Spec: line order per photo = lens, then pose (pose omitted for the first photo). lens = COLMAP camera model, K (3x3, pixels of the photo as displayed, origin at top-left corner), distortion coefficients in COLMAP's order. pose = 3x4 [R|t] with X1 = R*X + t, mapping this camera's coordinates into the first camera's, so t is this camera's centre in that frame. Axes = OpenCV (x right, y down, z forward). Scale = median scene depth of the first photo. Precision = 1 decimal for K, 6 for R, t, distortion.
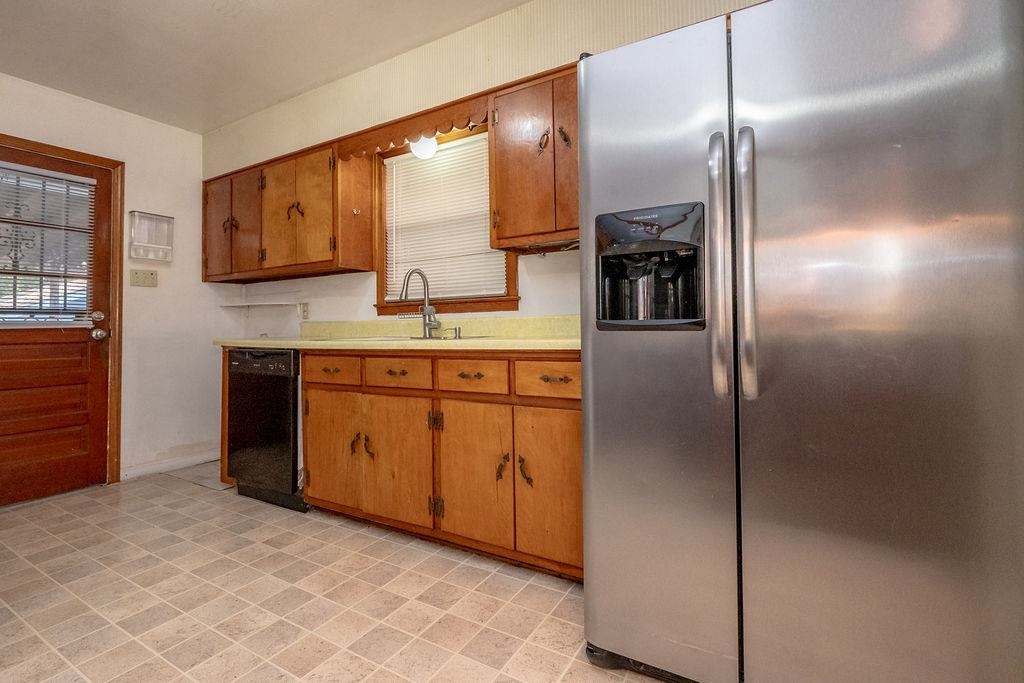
lens RADIAL K [[485.6, 0, 507.1], [0, 485.6, 310.9], [0, 0, 1]] dist [-0.002780, -0.001988]
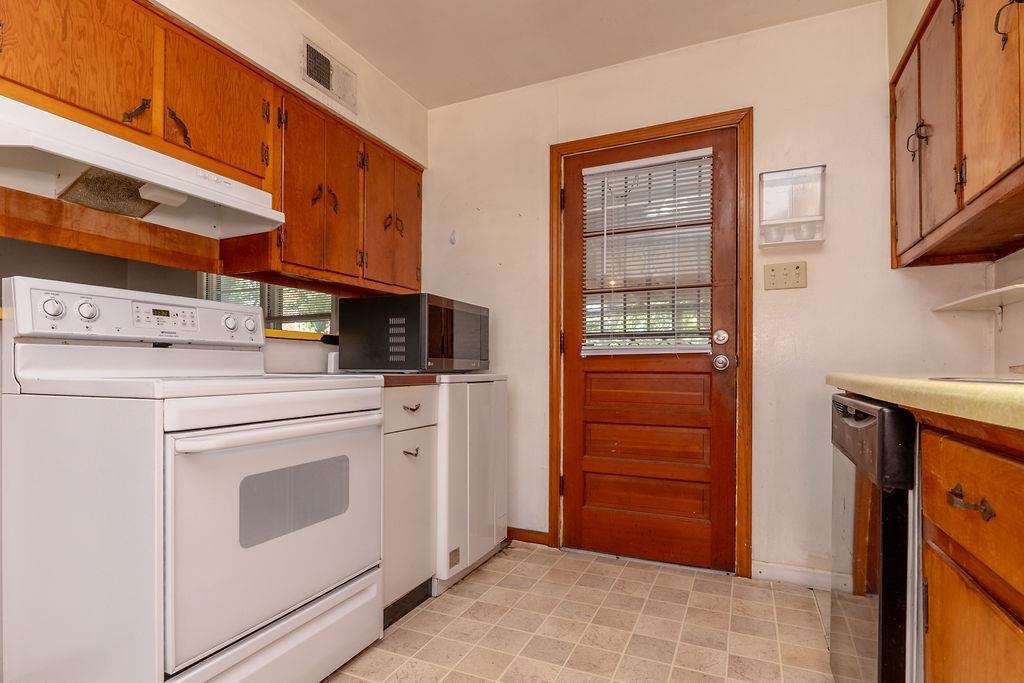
lens RADIAL K [[522.6, 0, 510.5], [0, 522.6, 365.6], [0, 0, 1]] dist [0.000569, -0.000027]
pose [[0.098509, 0.007171, -0.995110, -0.125918], [0.030321, 0.999488, 0.010204, 0.043992], [0.994674, -0.031178, 0.098241, 0.752920]]
